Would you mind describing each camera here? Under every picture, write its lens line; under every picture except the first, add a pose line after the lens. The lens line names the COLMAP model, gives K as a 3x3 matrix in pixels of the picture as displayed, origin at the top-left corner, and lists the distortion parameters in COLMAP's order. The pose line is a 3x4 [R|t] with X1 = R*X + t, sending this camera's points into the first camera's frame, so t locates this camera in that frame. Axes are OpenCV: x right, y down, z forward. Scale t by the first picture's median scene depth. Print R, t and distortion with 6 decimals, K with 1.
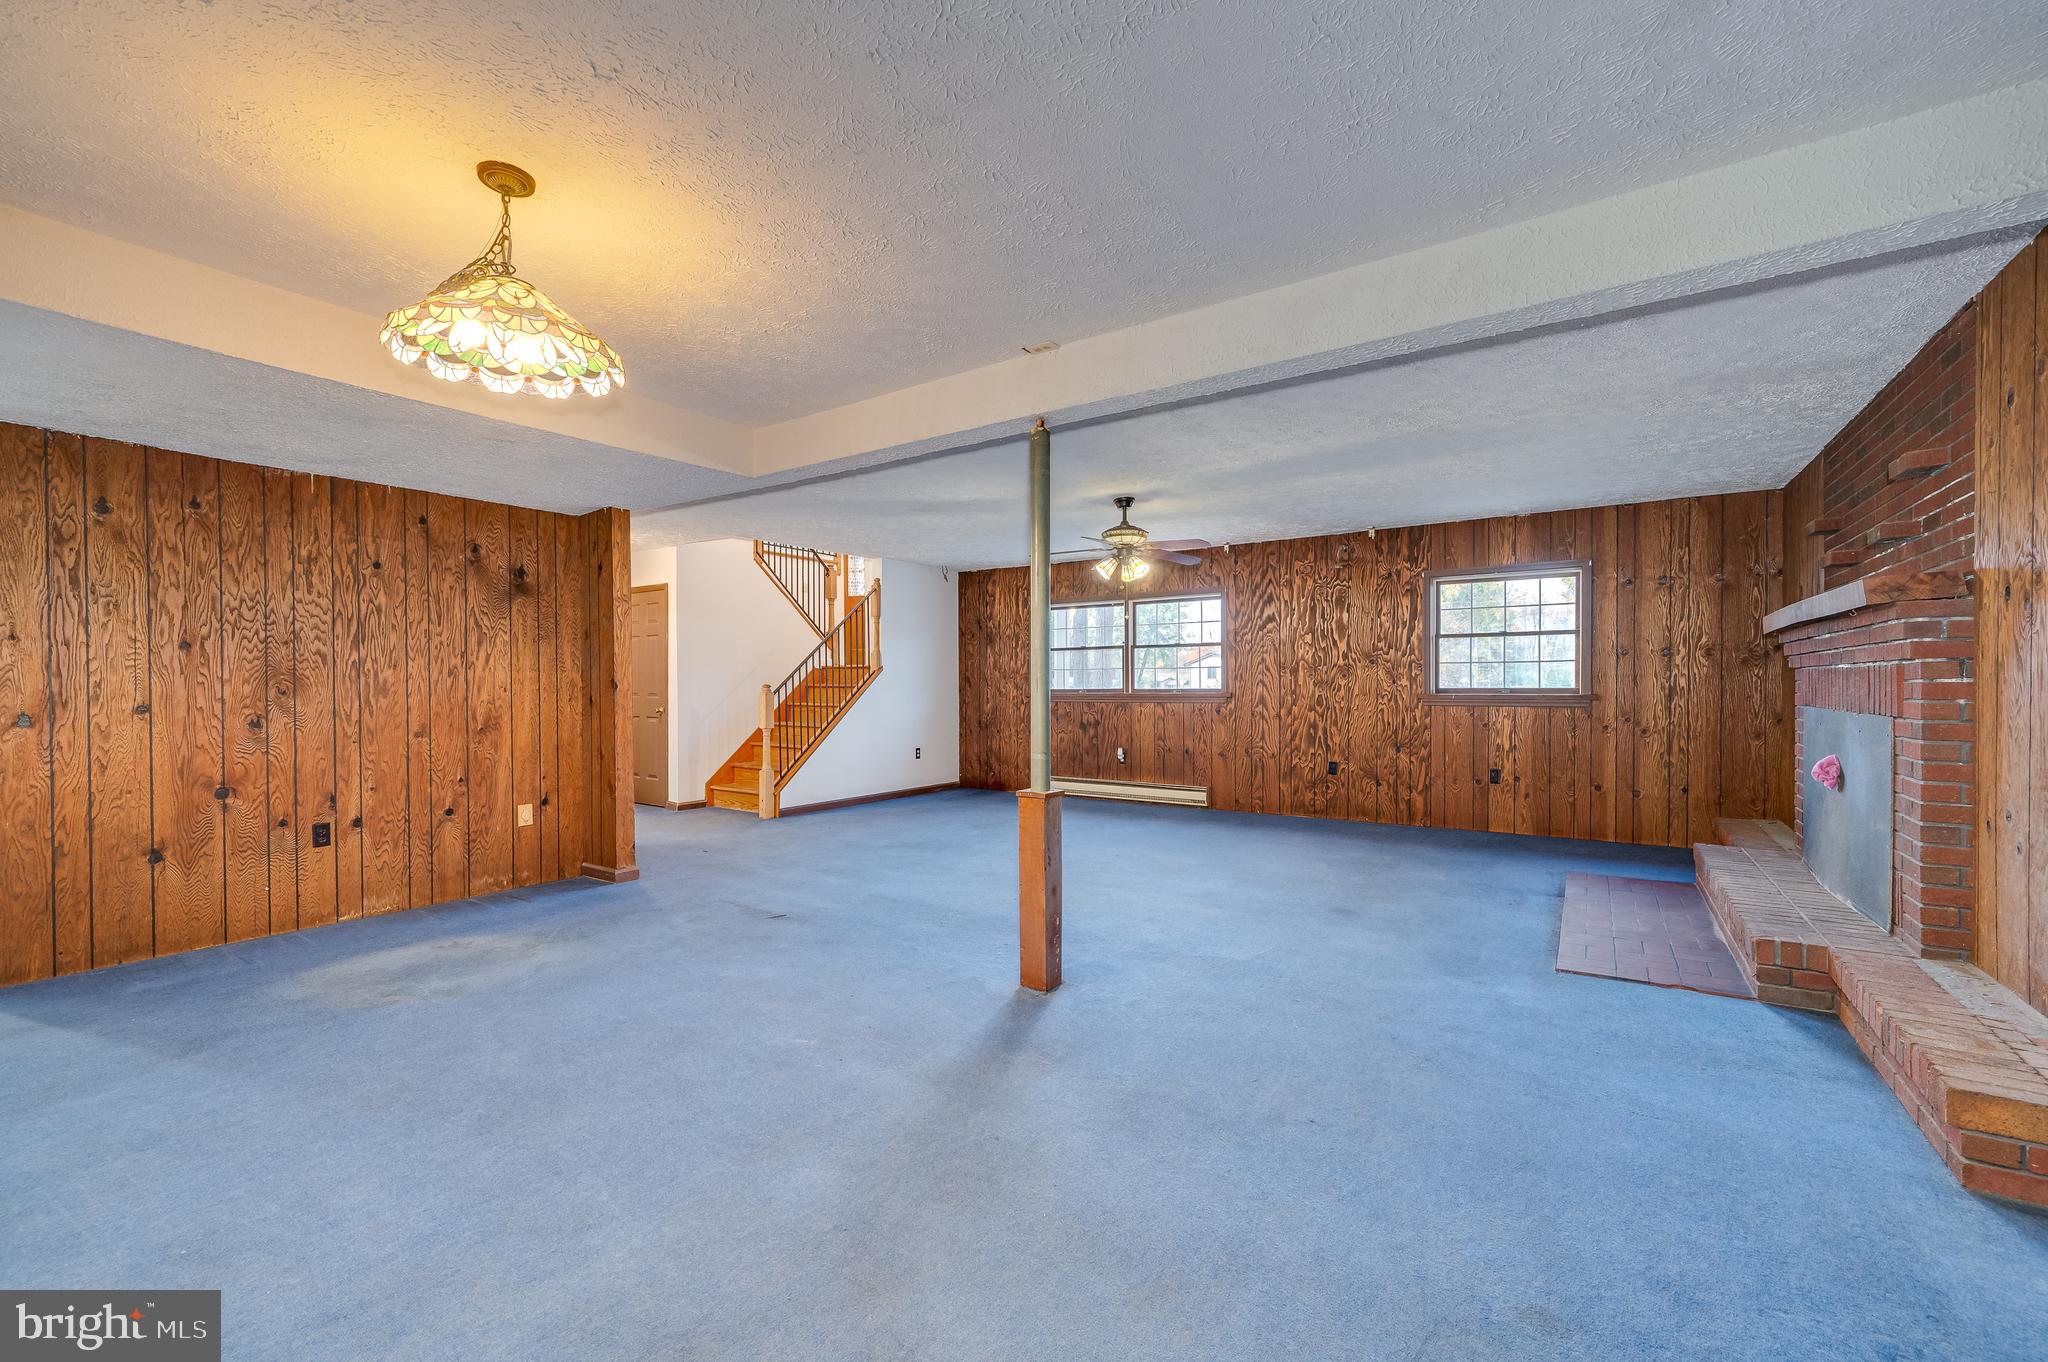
lens RADIAL K [[908.6, 0, 1035.5], [0, 908.6, 689.4], [0, 0, 1]] dist [0.000935, 0.000612]
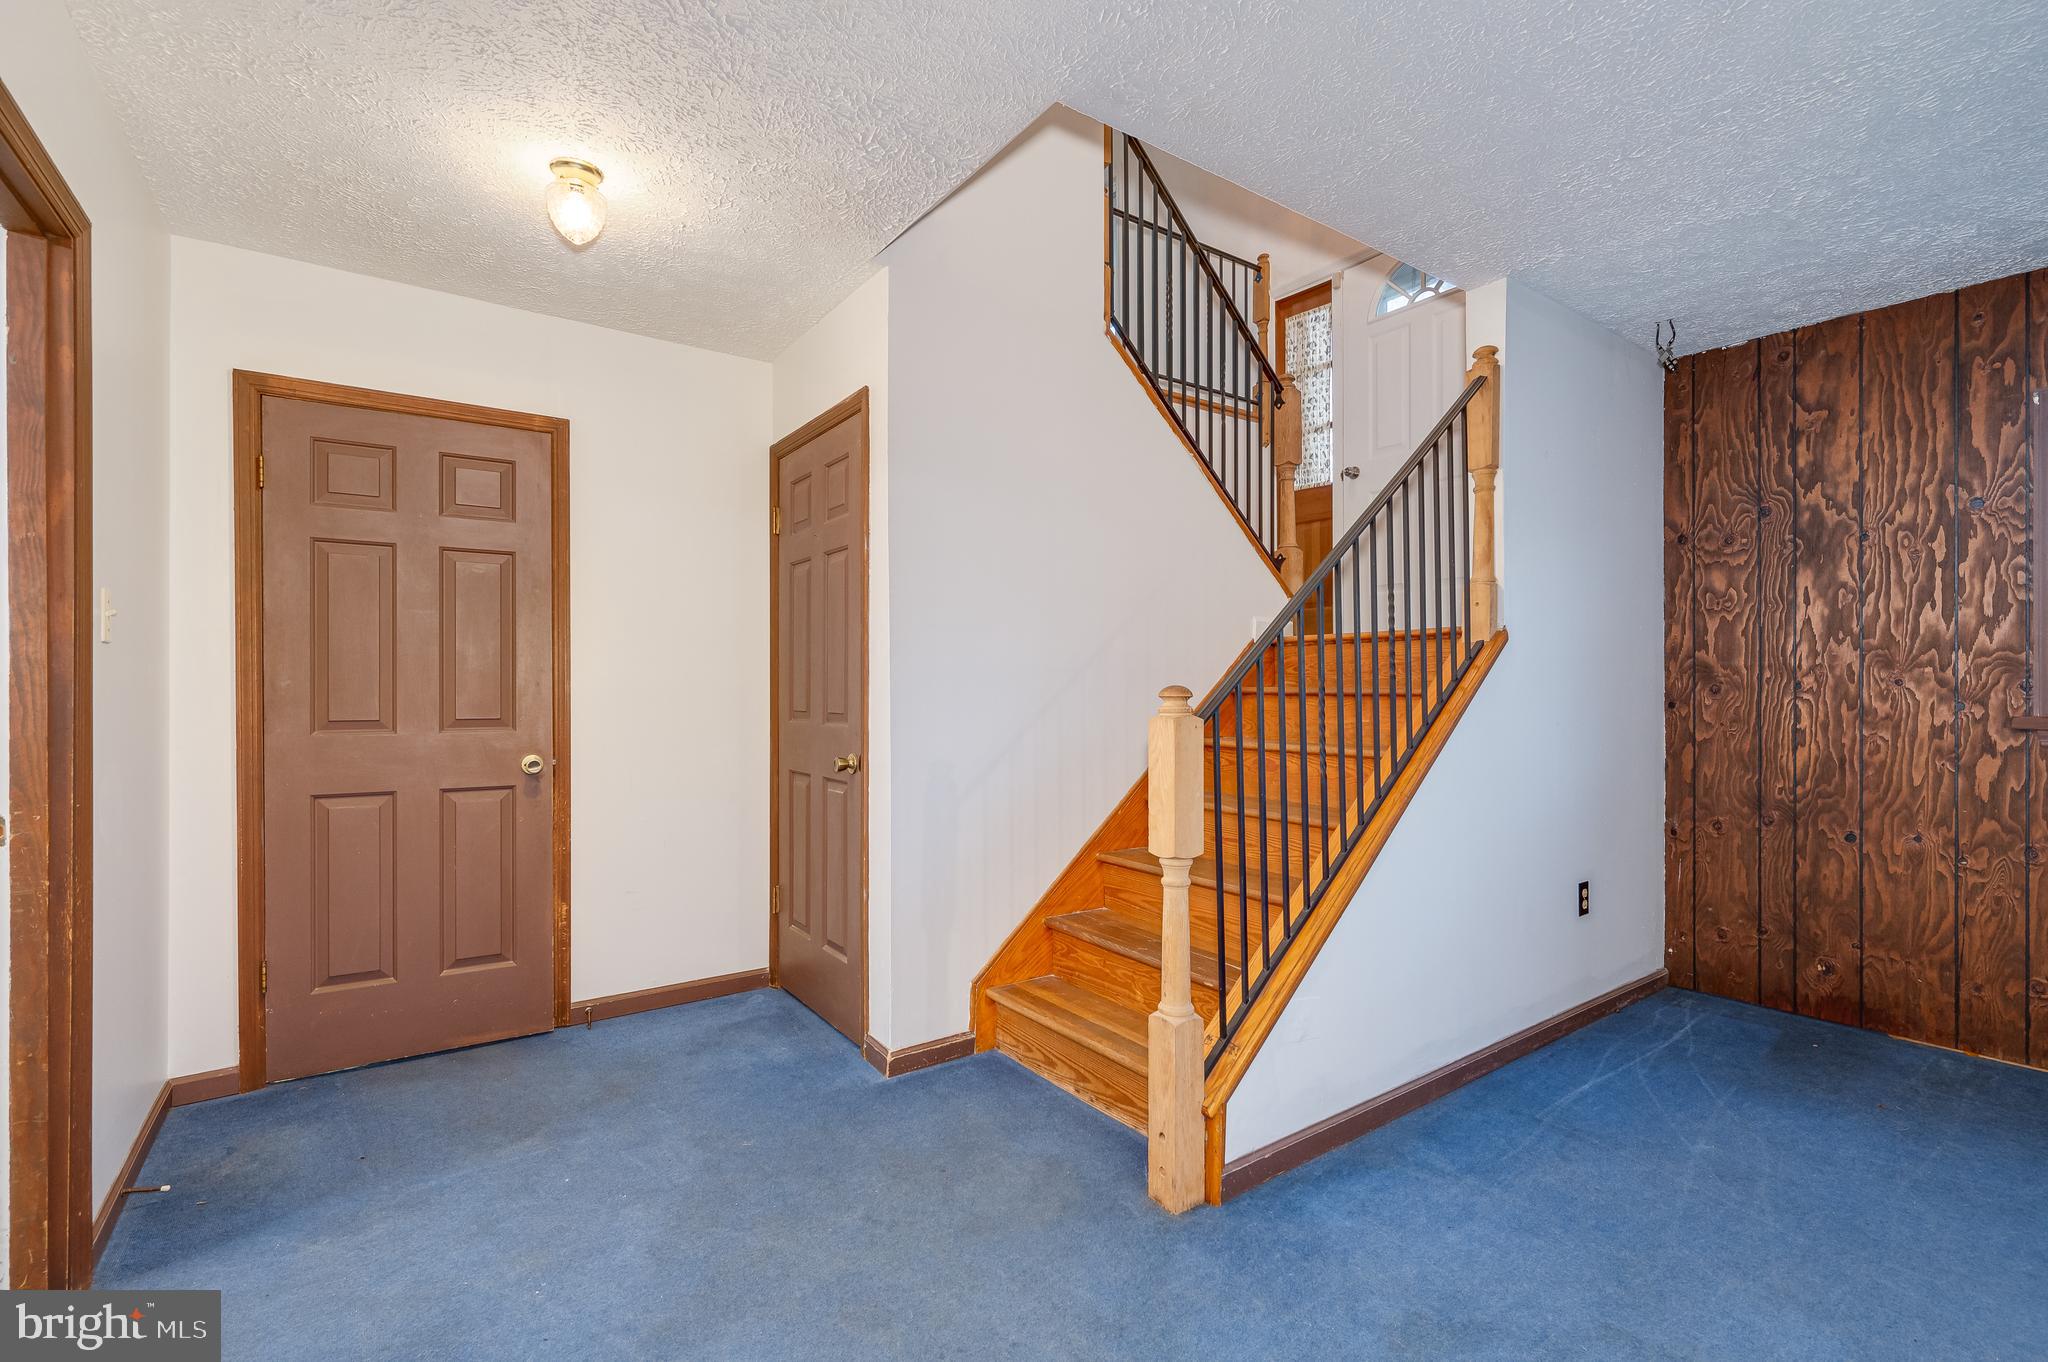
lens RADIAL K [[908.6, 0, 1022.1], [0, 908.6, 689.4], [0, 0, 1]] dist [0.000935, 0.000612]
pose [[0.944776, -0.001845, -0.327713, -0.229311], [-0.000868, 0.999967, -0.008134, -0.001849], [0.327717, 0.007969, 0.944742, 0.671427]]
